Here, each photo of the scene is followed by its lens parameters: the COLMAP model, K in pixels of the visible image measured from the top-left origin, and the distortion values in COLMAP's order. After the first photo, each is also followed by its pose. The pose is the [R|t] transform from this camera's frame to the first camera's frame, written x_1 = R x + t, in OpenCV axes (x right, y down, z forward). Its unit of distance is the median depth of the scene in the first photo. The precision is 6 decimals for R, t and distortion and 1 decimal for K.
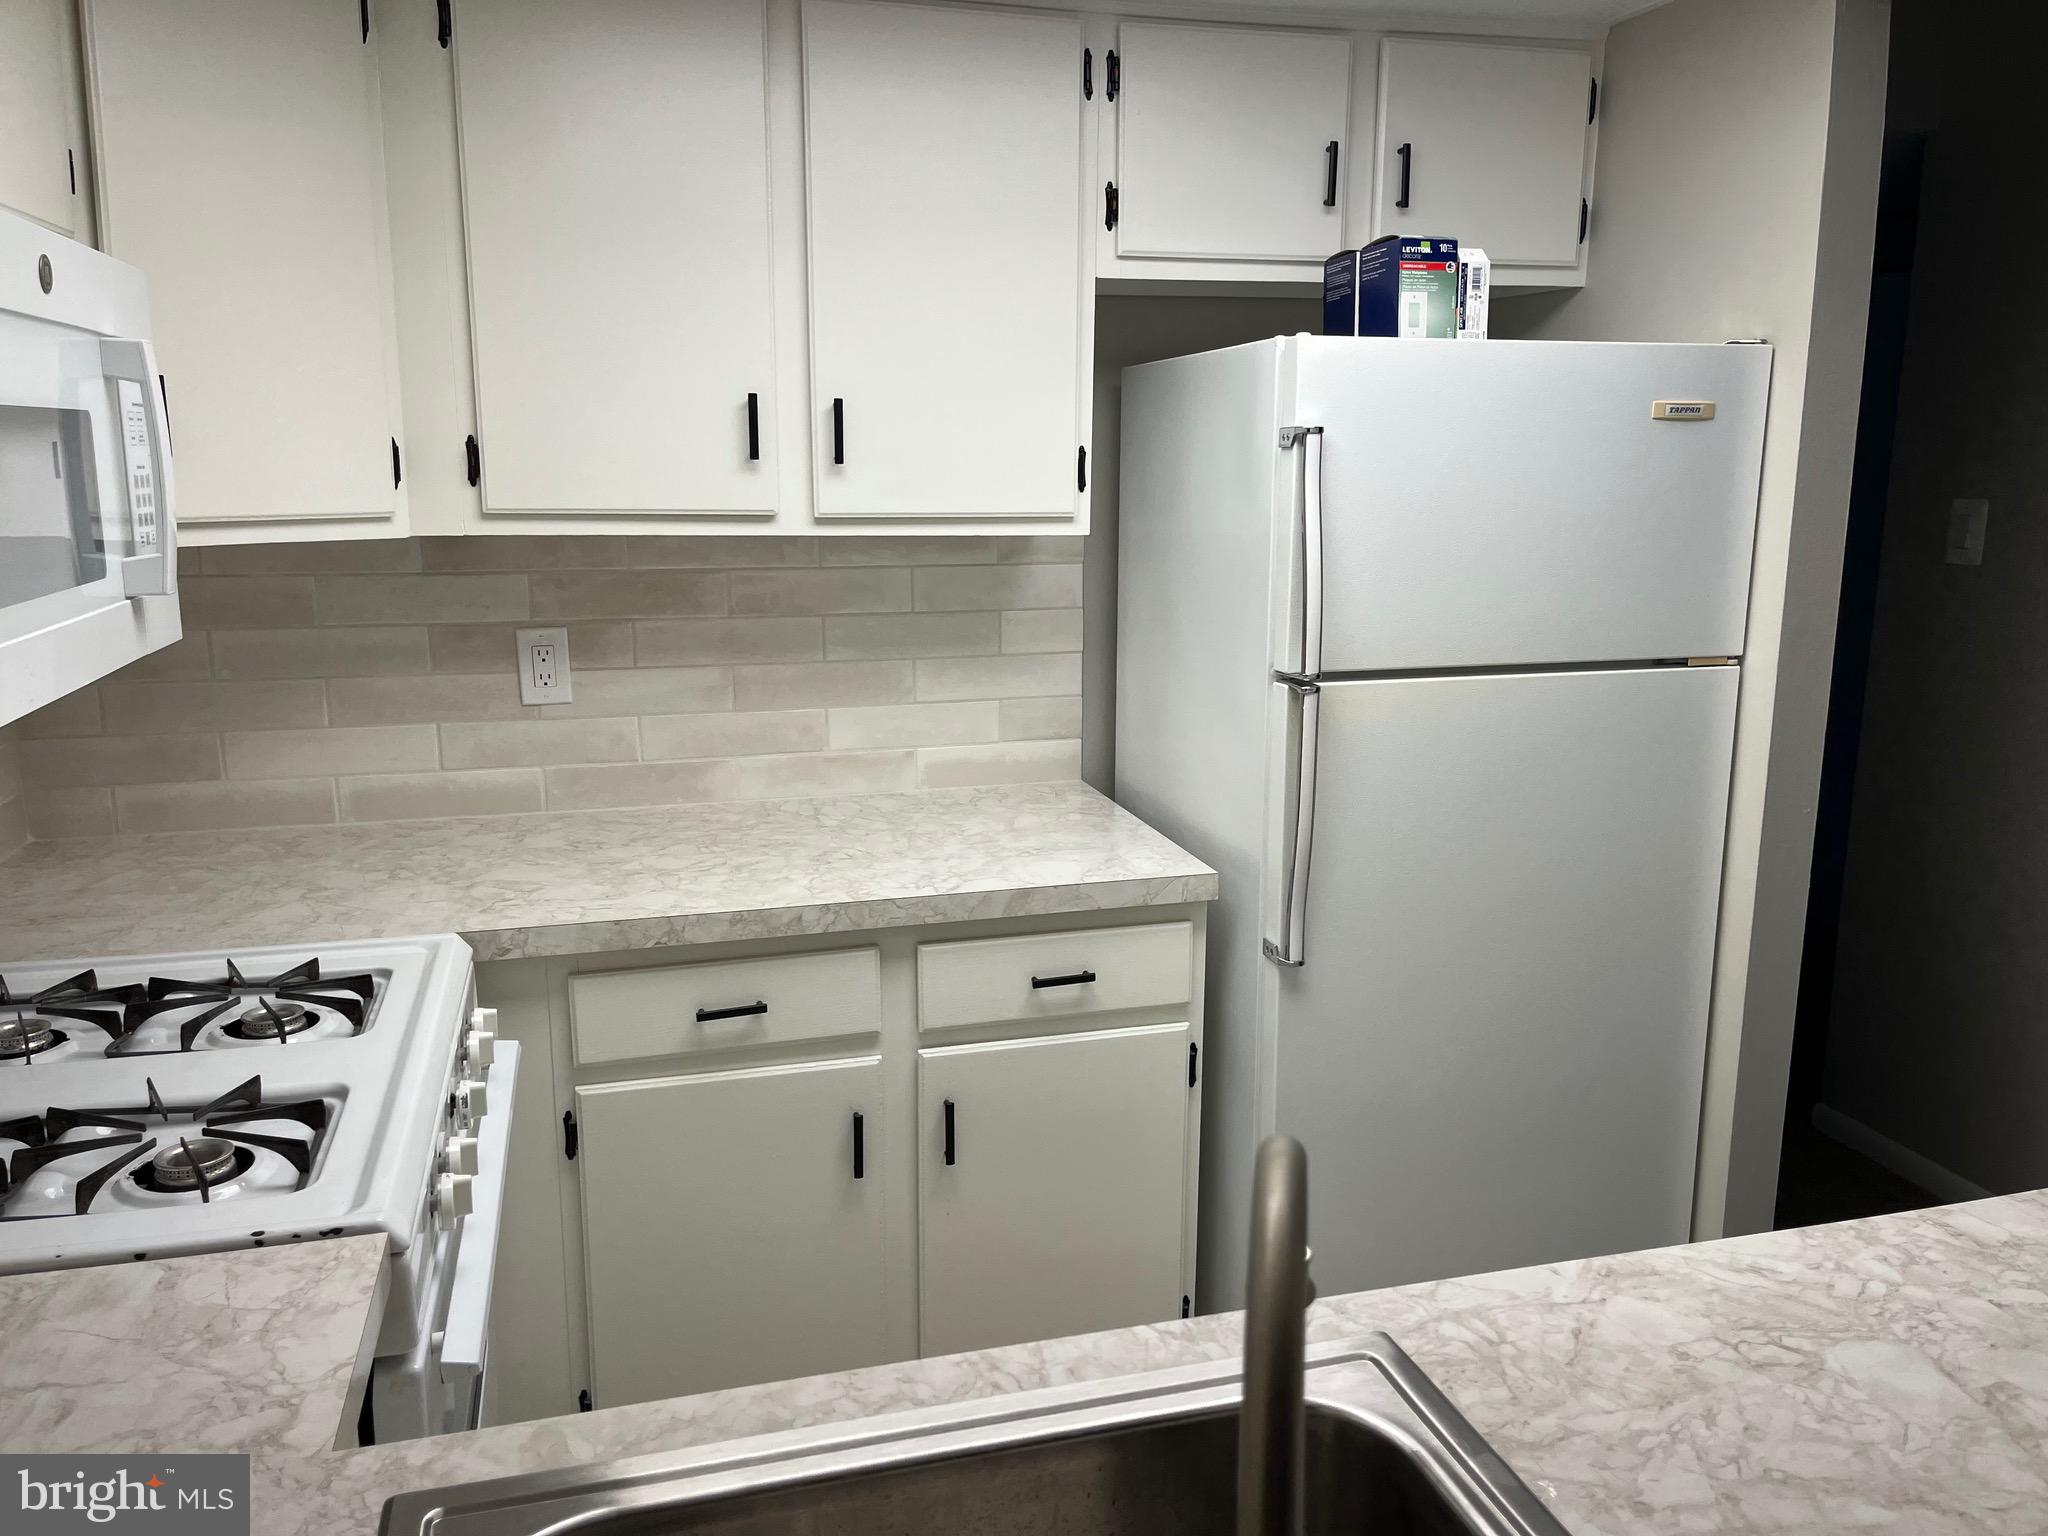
lens RADIAL K [[1549.7, 0, 1027.4], [0, 1549.7, 760.7], [0, 0, 1]] dist [0.067012, -0.090369]
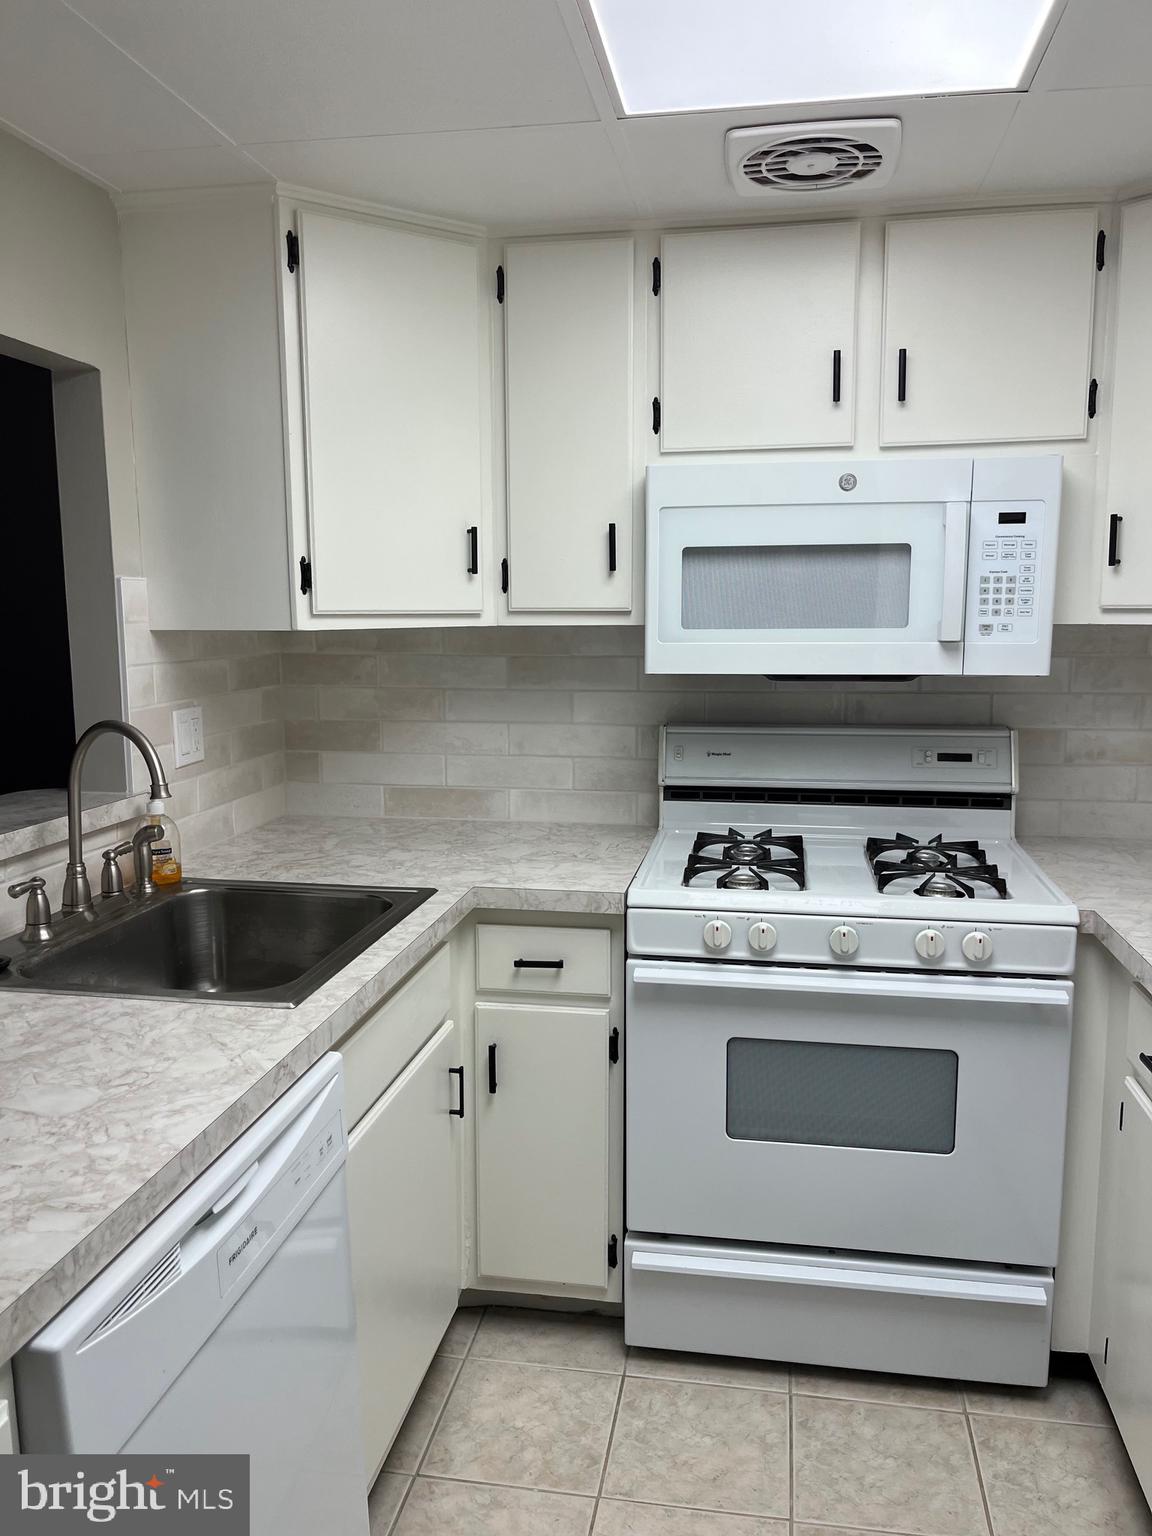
lens RADIAL K [[1162.3, 0, 579.5], [0, 1162.3, 779.8], [0, 0, 1]] dist [0.067012, -0.090369]
pose [[-0.429763, 0.126983, -0.893968, 1.177670], [-0.177033, 0.958996, 0.221326, -0.237204], [0.885417, 0.253379, -0.389661, 1.616725]]
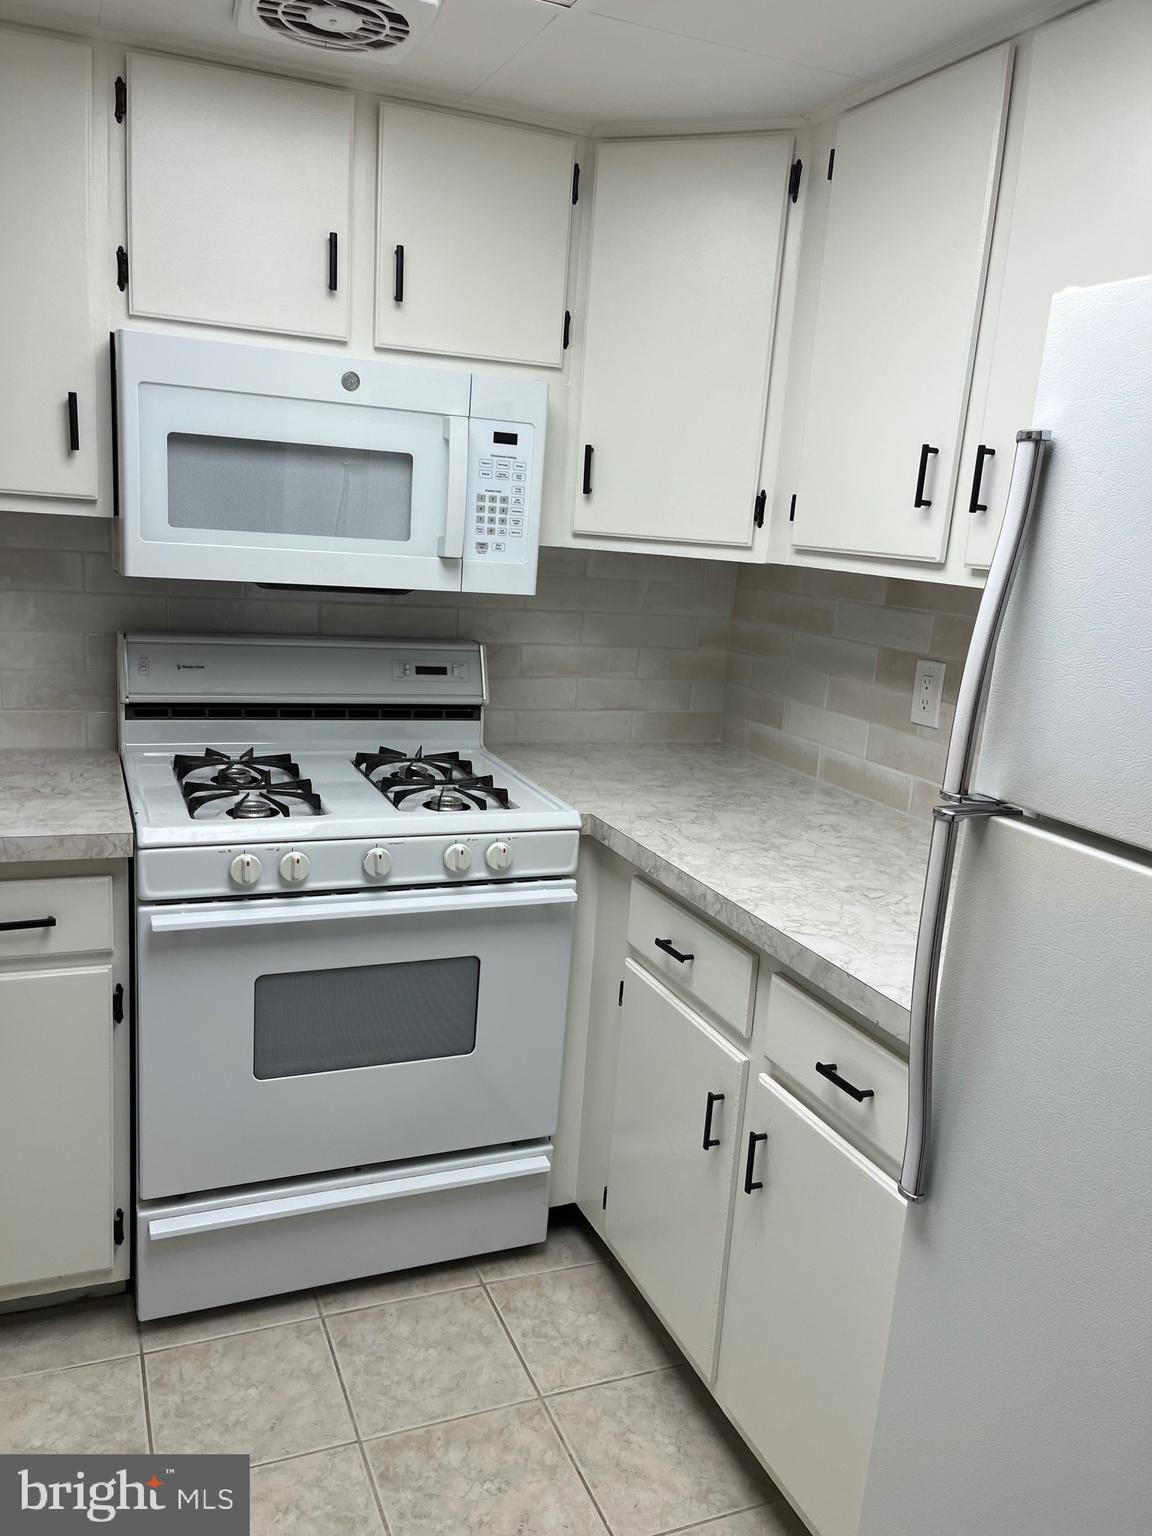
lens RADIAL K [[1162.3, 0, 570.6], [0, 1162.3, 780.4], [0, 0, 1]] dist [0.067012, -0.090369]
pose [[0.115413, 0.217285, -0.969261, 1.146049], [-0.259916, 0.948390, 0.181657, -0.190958], [0.958709, 0.230961, 0.165932, 1.309769]]
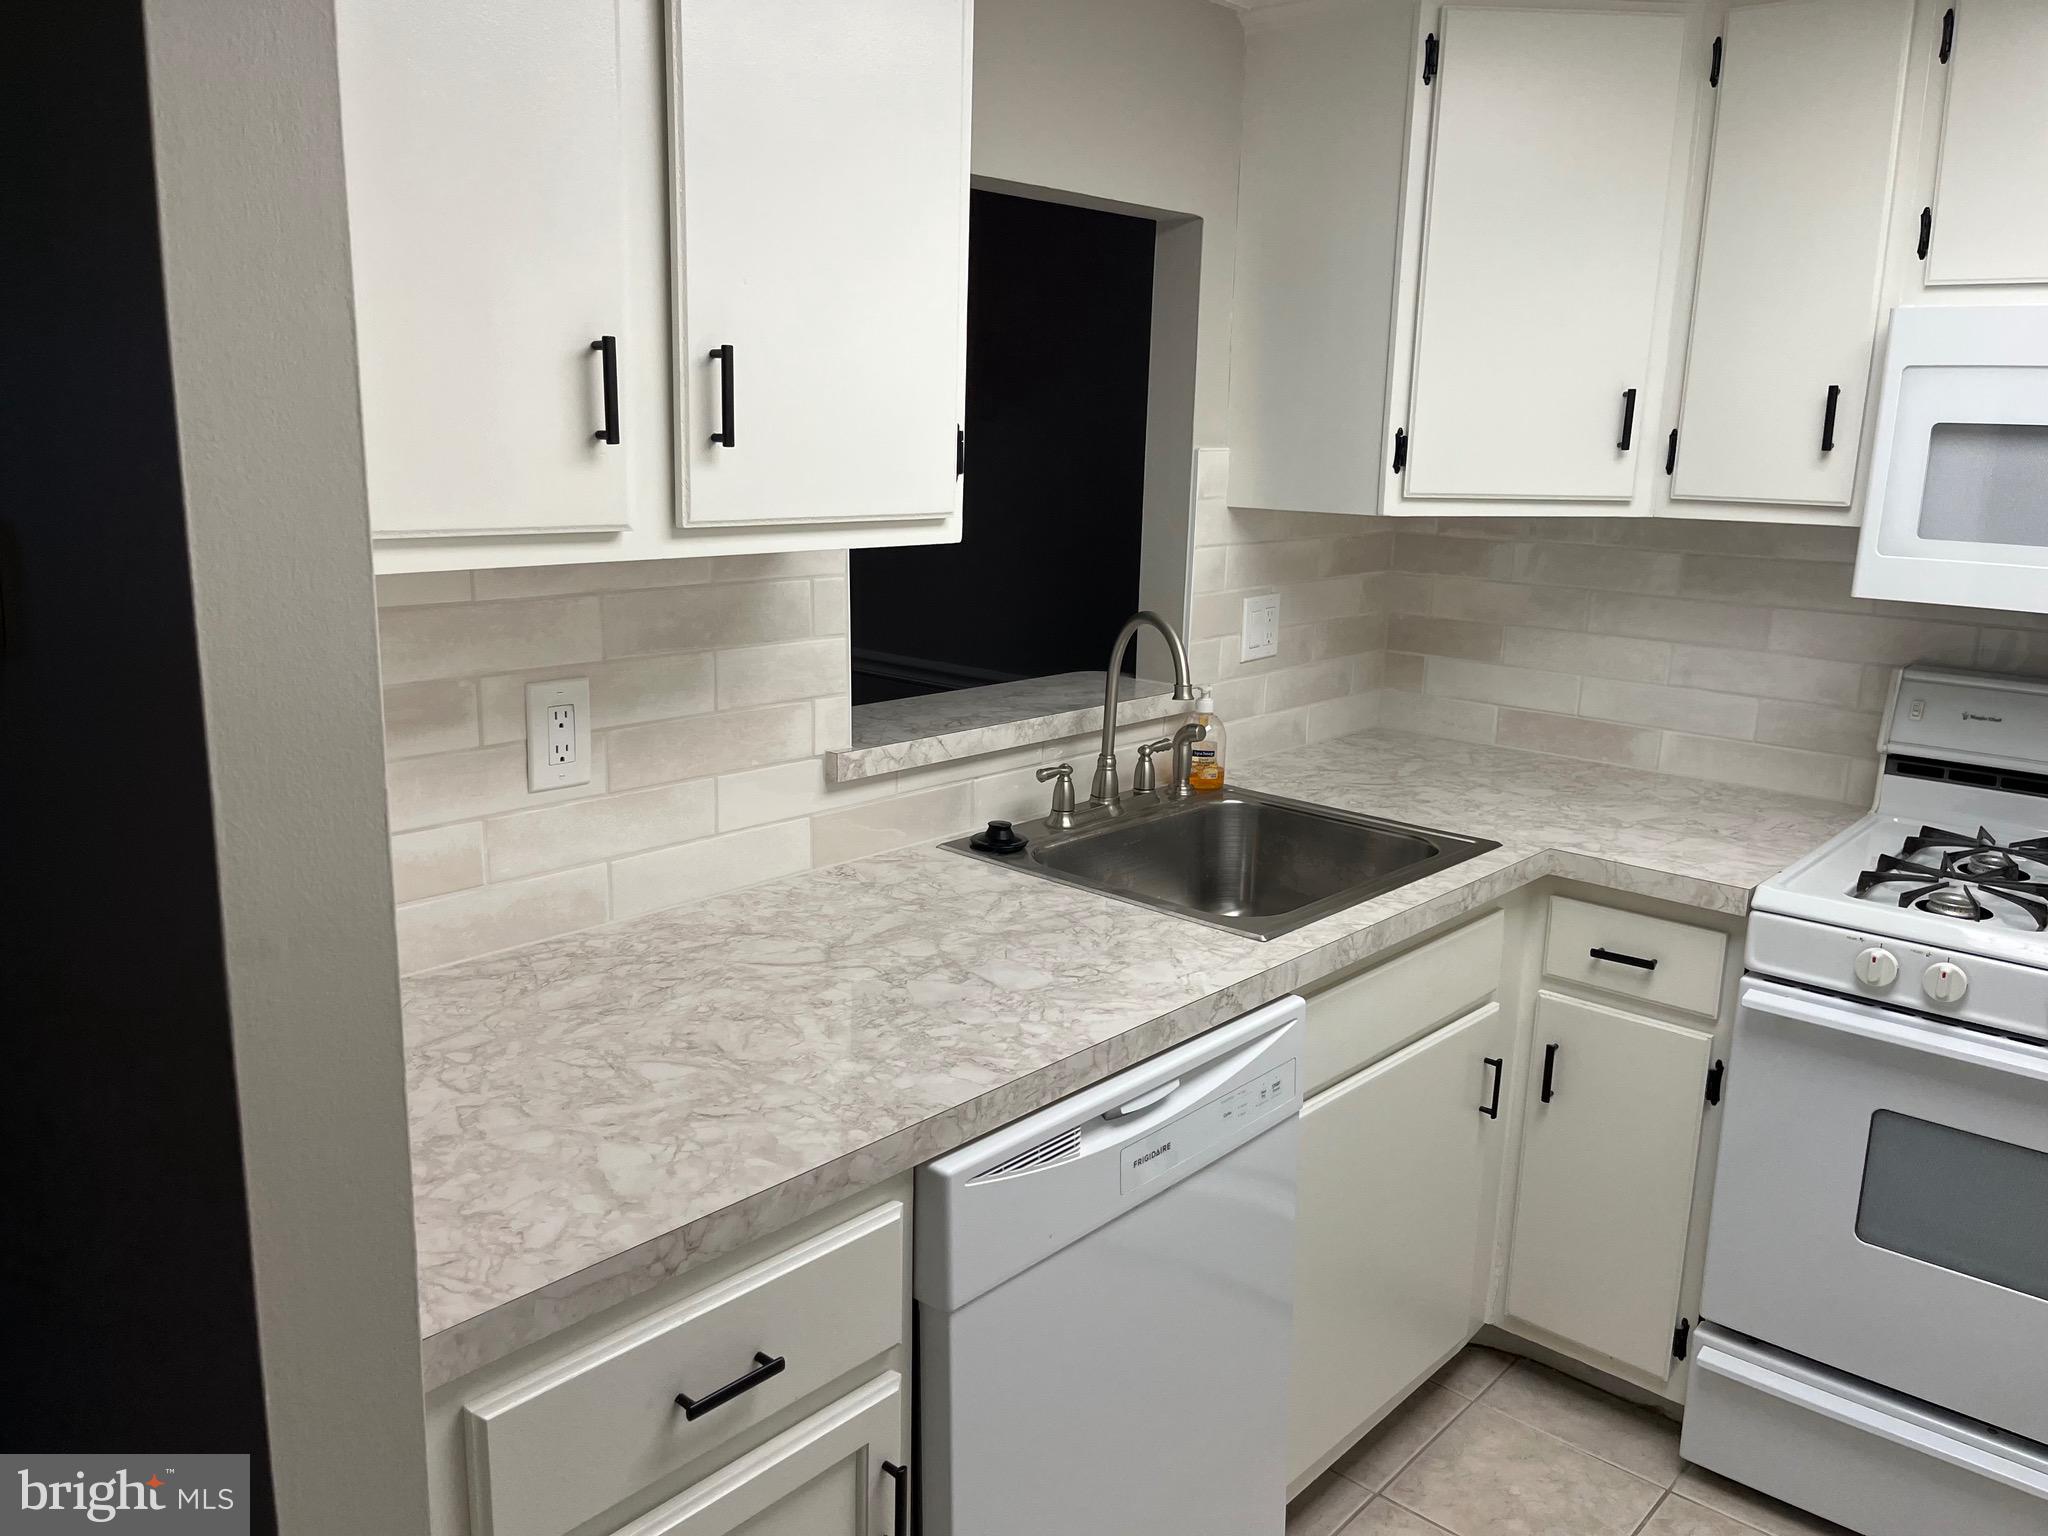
lens RADIAL K [[1549.7, 0, 1020.7], [0, 1549.7, 775.3], [0, 0, 1]] dist [0.067012, -0.090369]
pose [[-0.843641, 0.094392, -0.528545, 1.235584], [-0.133044, 0.916970, 0.376118, -0.380040], [0.520162, 0.387629, -0.761036, 1.918709]]
